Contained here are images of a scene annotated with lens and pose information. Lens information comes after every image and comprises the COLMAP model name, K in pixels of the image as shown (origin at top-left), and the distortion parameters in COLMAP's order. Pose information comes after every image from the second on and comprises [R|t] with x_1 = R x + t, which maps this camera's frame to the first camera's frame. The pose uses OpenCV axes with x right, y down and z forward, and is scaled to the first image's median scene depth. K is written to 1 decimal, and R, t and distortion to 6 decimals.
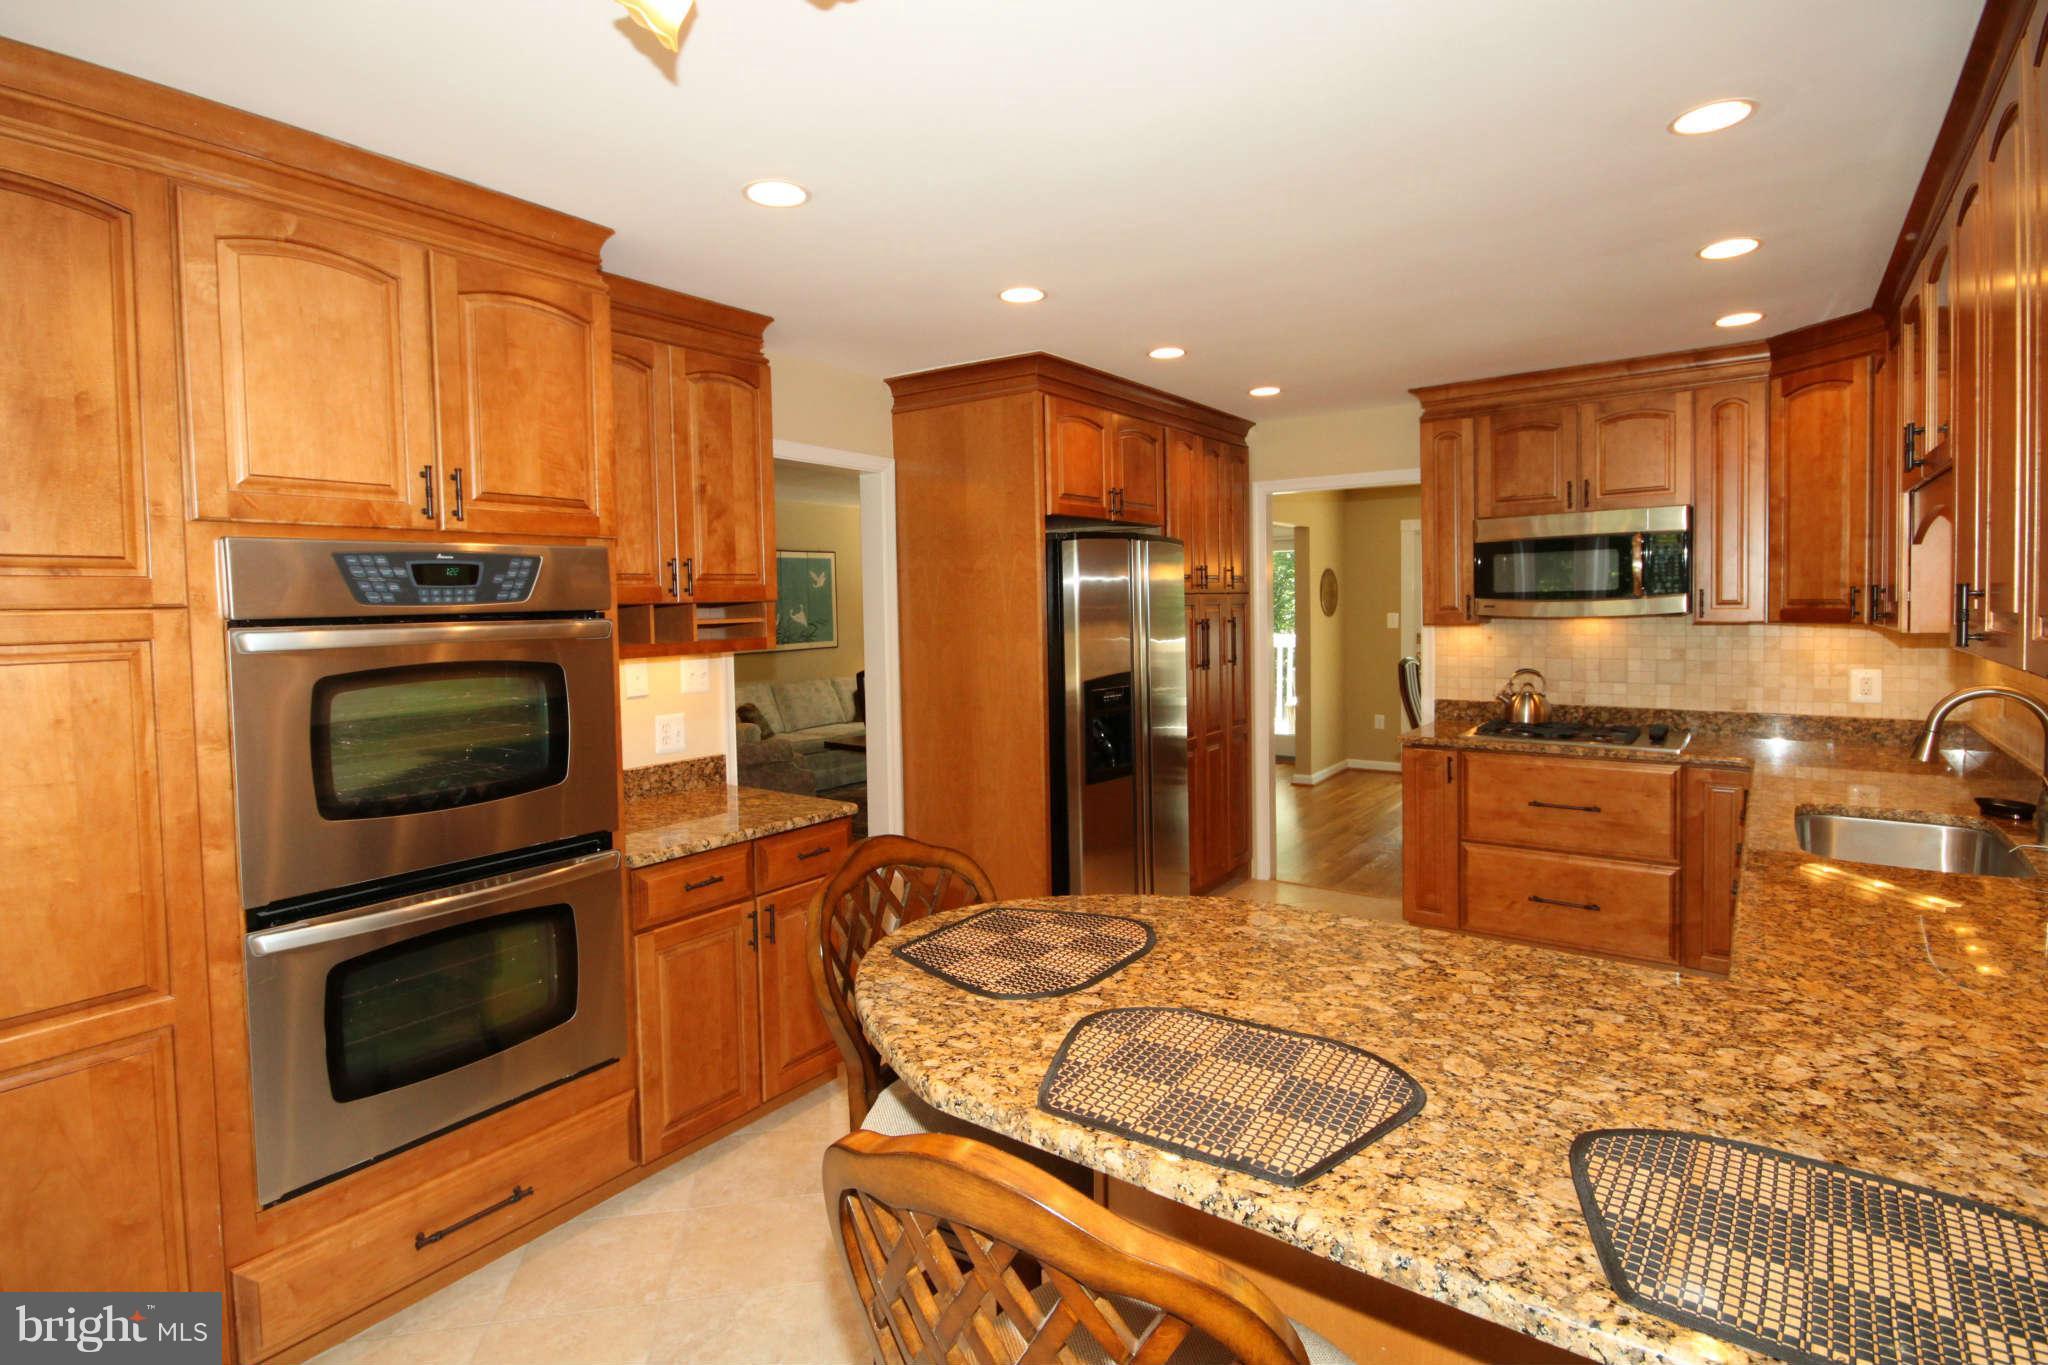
lens RADIAL K [[997.8, 0, 997.0], [0, 997.8, 619.3], [0, 0, 1]] dist [0.000474, -0.000464]
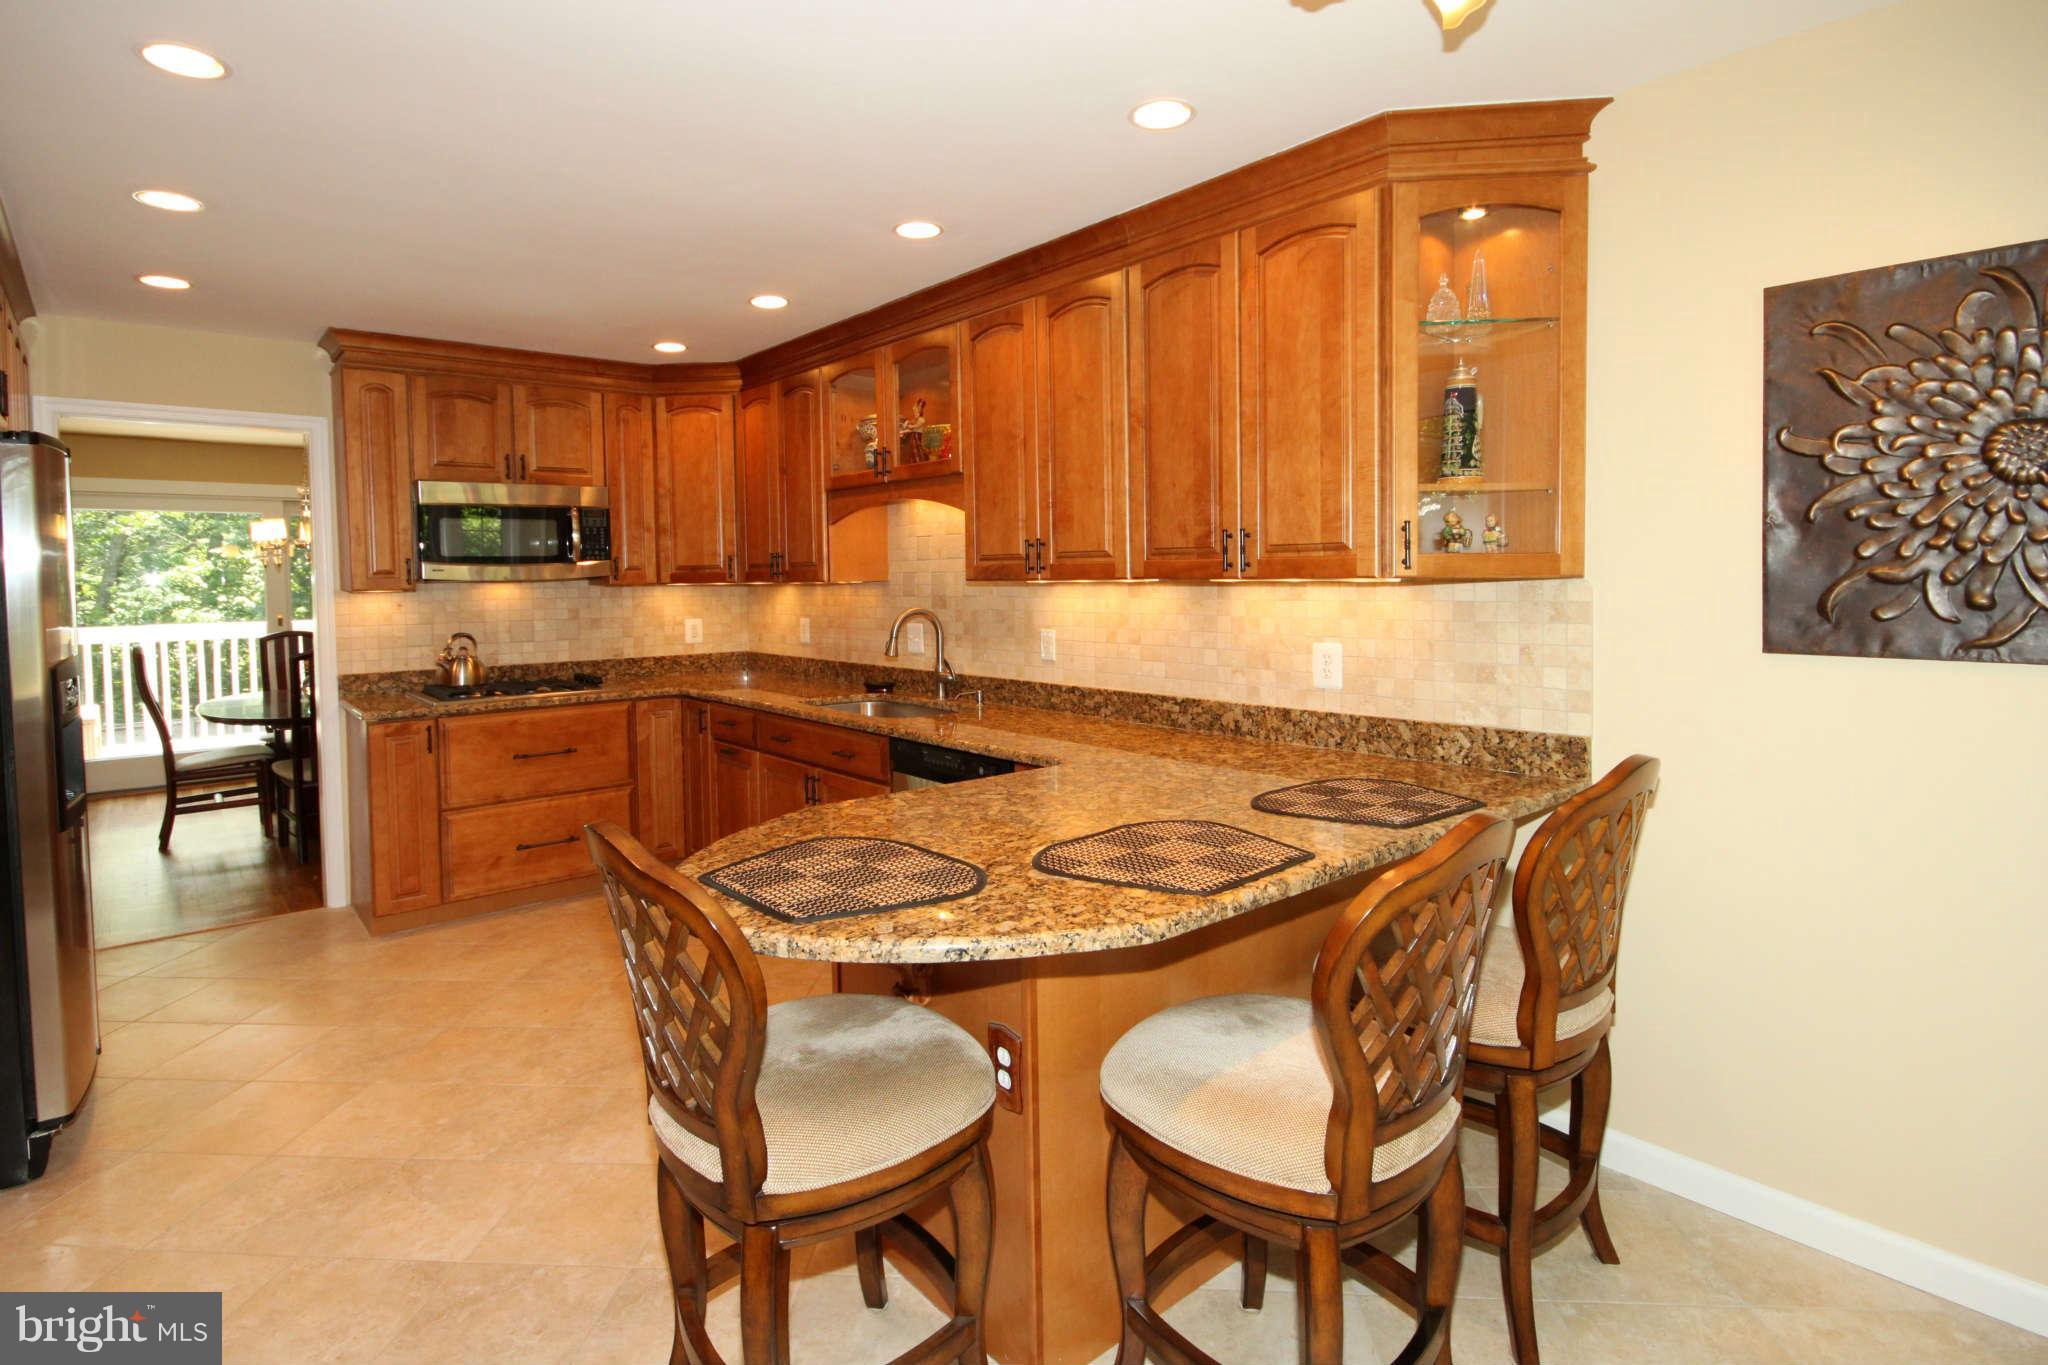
lens RADIAL K [[997.8, 0, 997.0], [0, 997.8, 619.3], [0, 0, 1]] dist [0.000474, -0.000464]
pose [[0.290177, -0.037374, 0.956243, -0.306095], [0.018836, 0.999267, 0.033339, 0.012529], [-0.956788, 0.008337, 0.290668, 0.197192]]
